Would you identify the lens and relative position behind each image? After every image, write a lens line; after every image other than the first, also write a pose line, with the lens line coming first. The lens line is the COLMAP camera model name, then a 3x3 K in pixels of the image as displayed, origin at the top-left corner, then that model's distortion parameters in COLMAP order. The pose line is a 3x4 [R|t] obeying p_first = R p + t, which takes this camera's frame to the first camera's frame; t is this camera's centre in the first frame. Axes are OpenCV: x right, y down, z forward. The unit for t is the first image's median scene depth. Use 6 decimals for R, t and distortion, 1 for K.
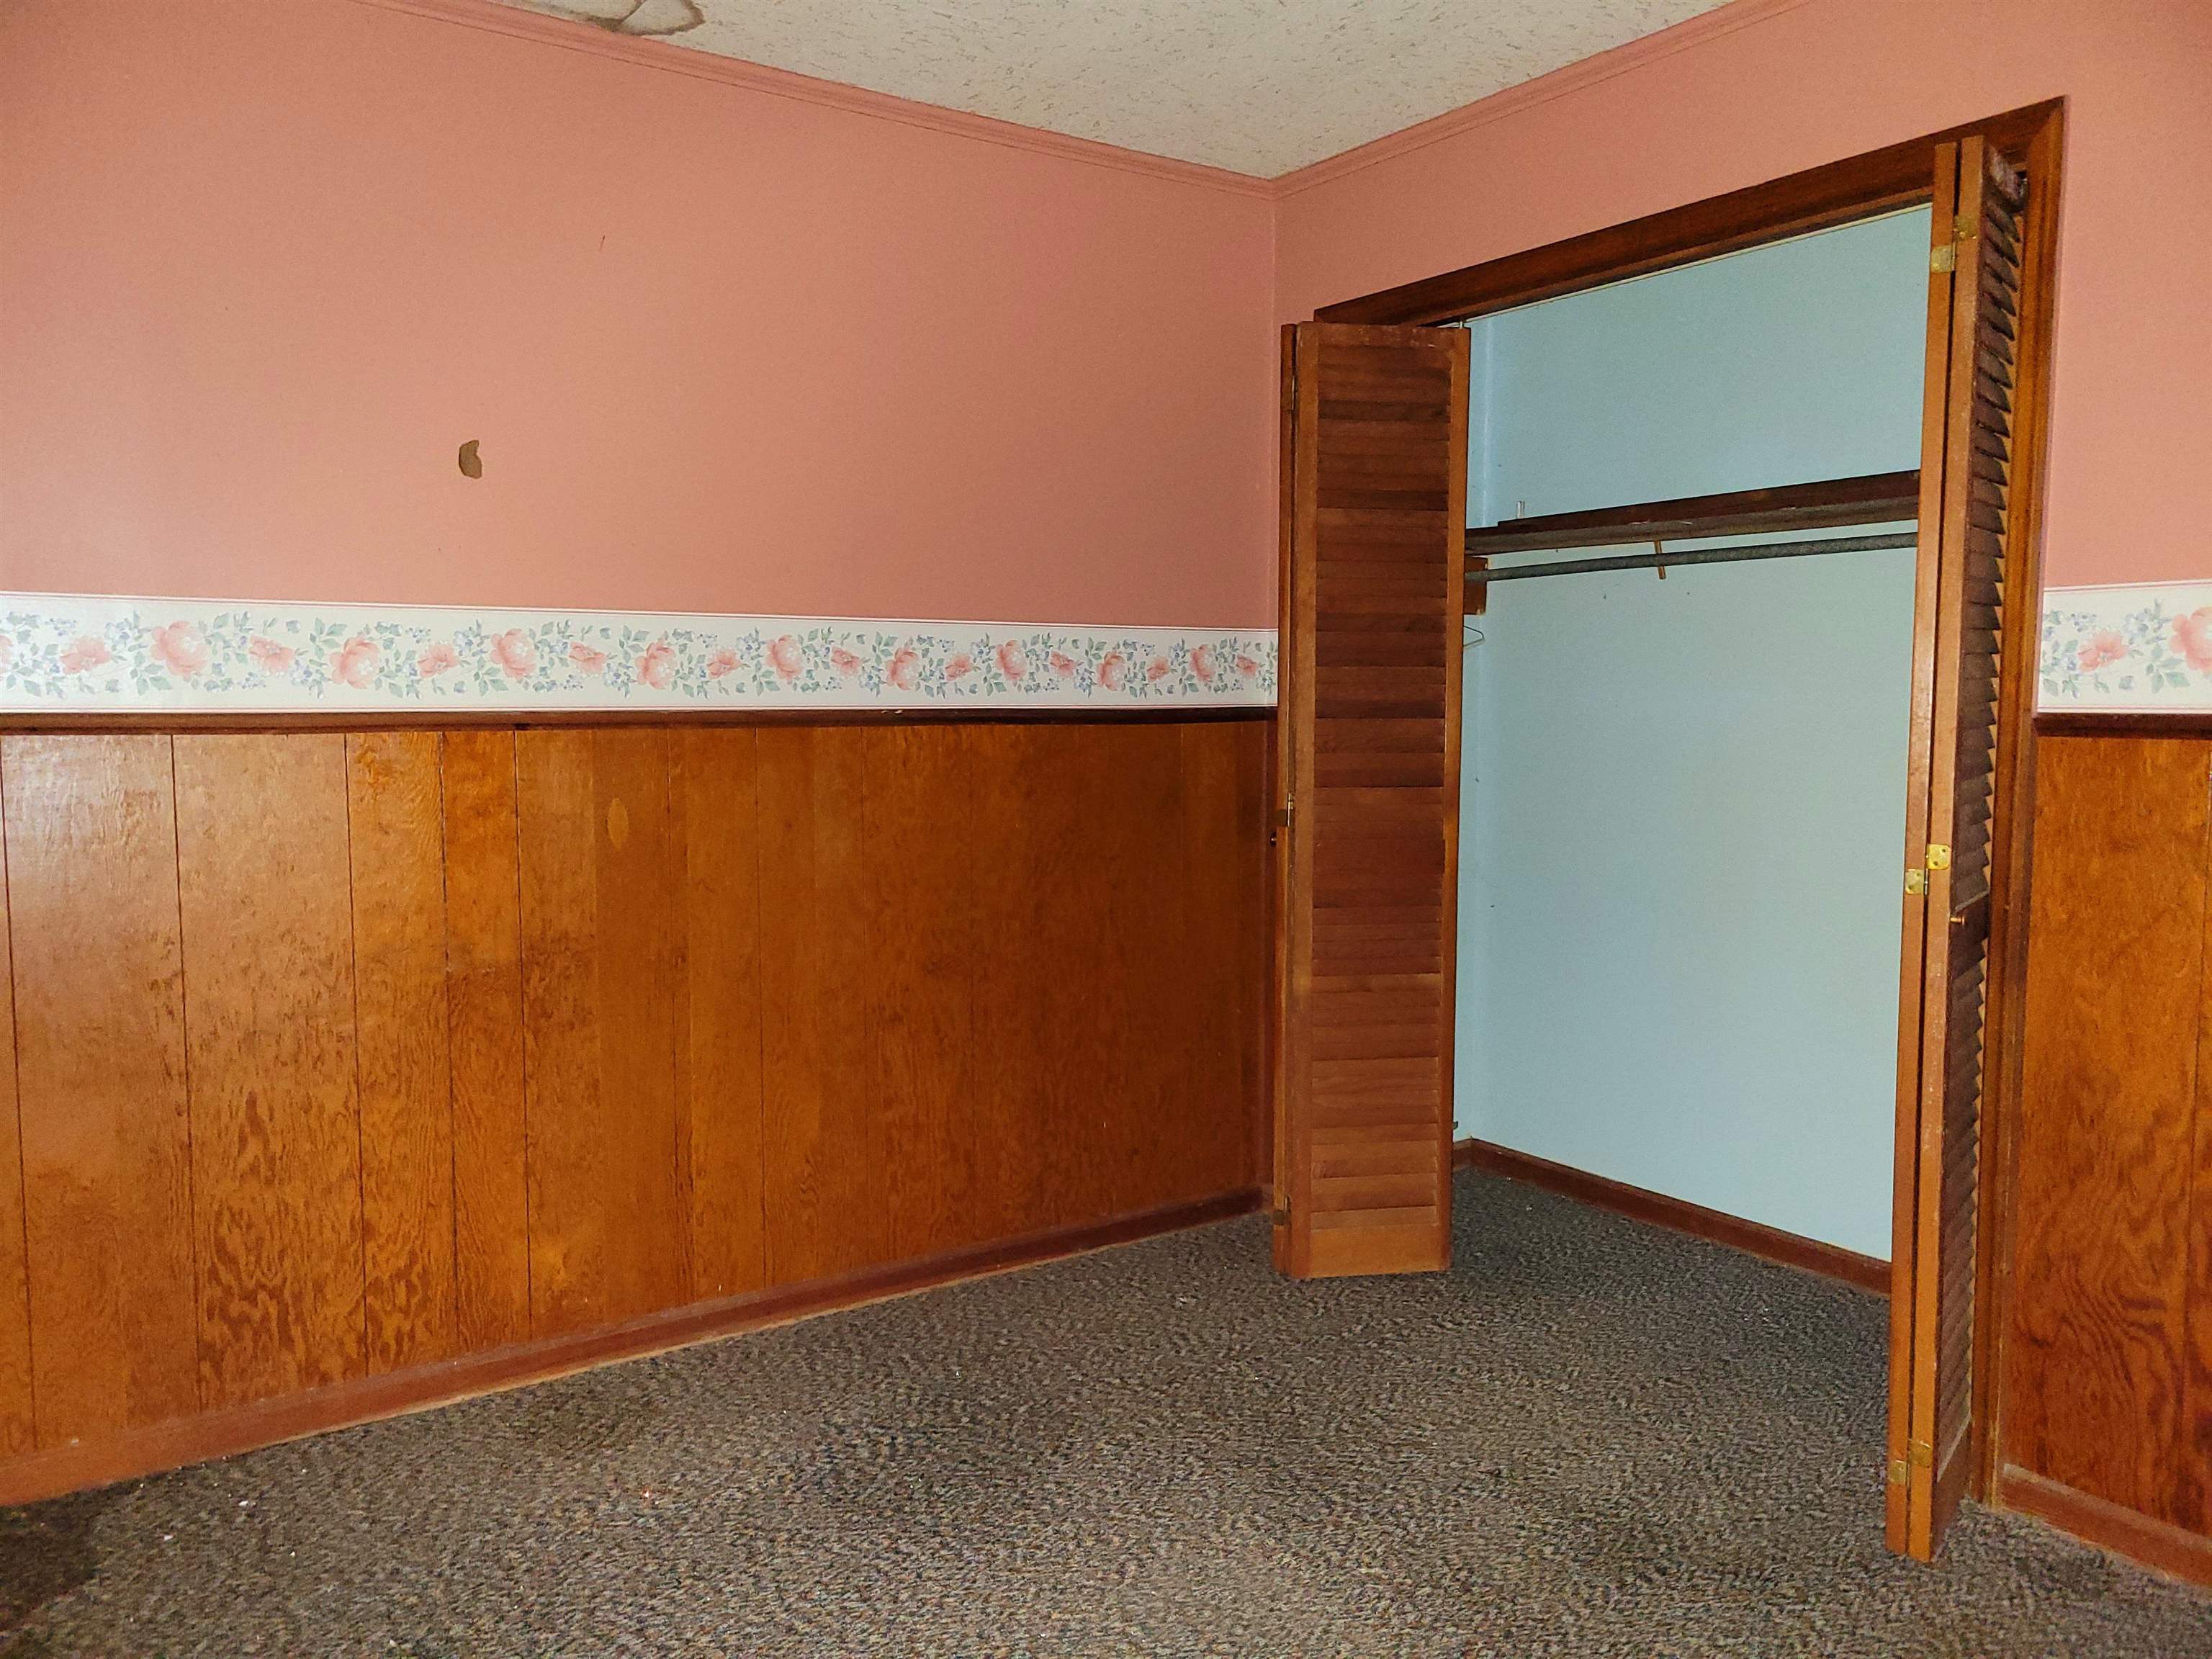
lens RADIAL K [[1650.1, 0, 1102.3], [0, 1650.1, 815.9], [0, 0, 1]] dist [0.043730, -0.026467]
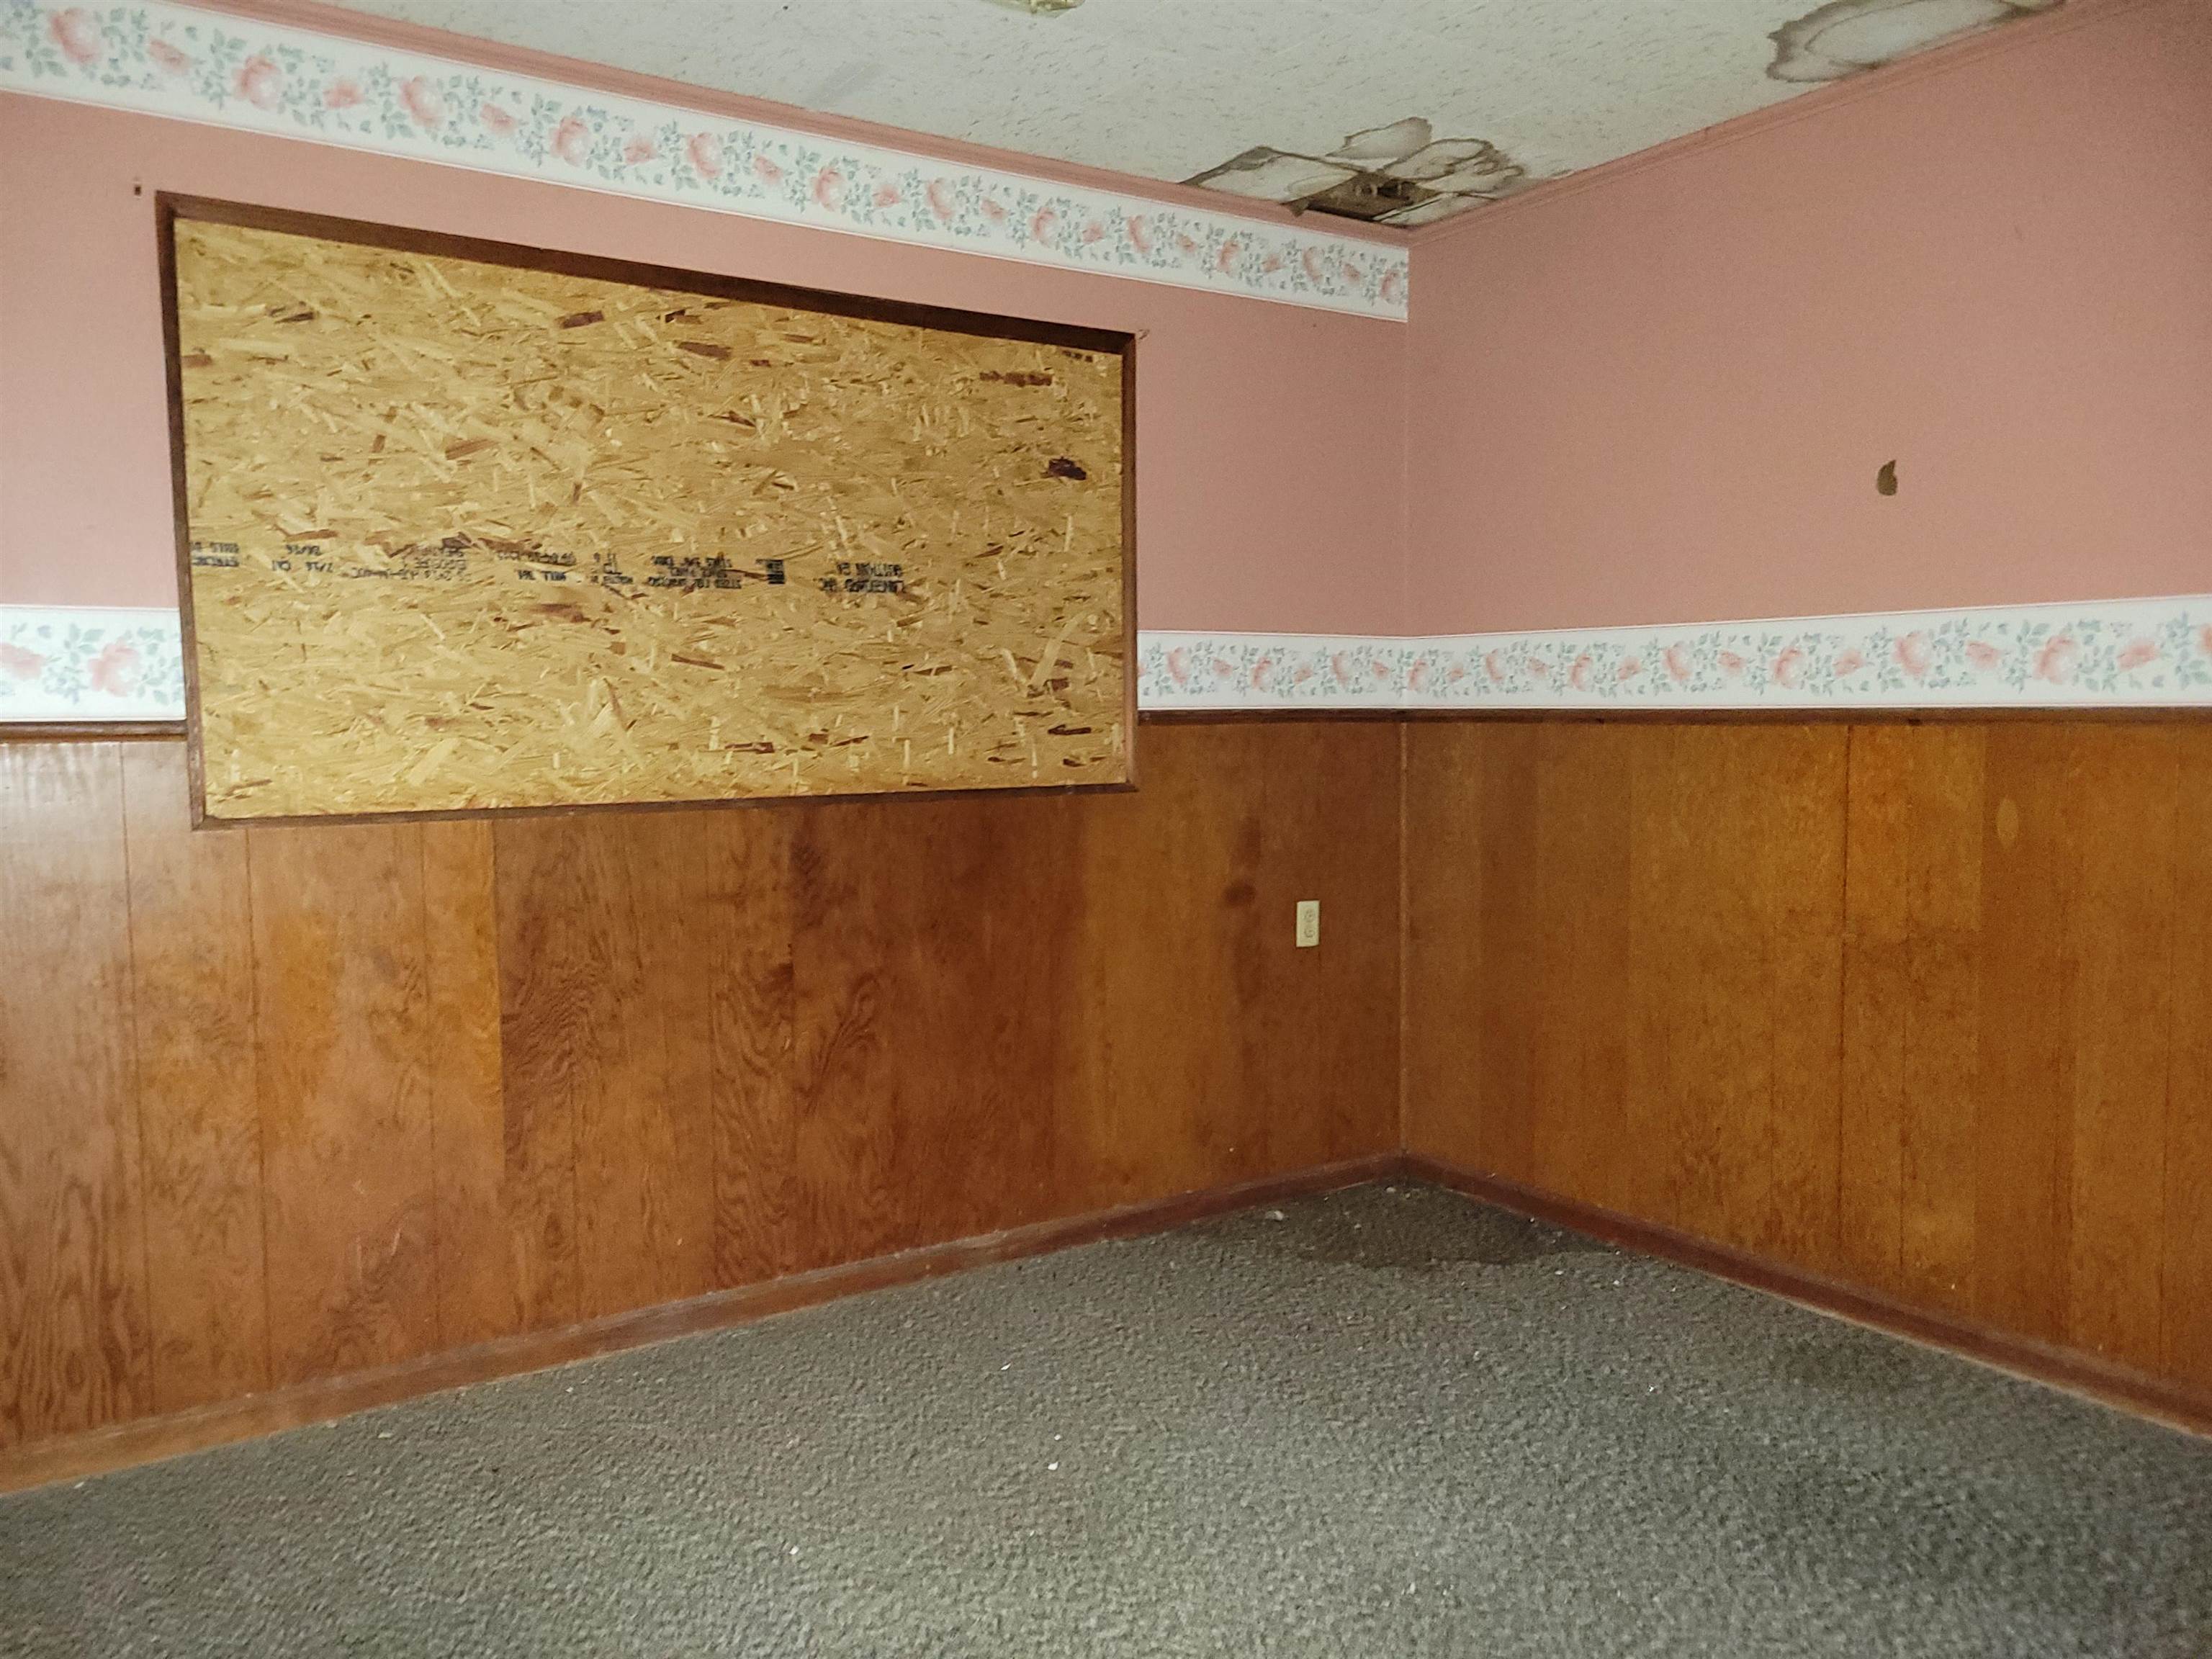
lens RADIAL K [[1650.1, 0, 1104.7], [0, 1650.1, 837.8], [0, 0, 1]] dist [0.043730, -0.026467]
pose [[0.000560, 0.082874, -0.996560, 0.721783], [-0.063190, 0.994571, 0.082673, -0.035670], [0.998001, 0.062926, 0.005794, 0.481948]]
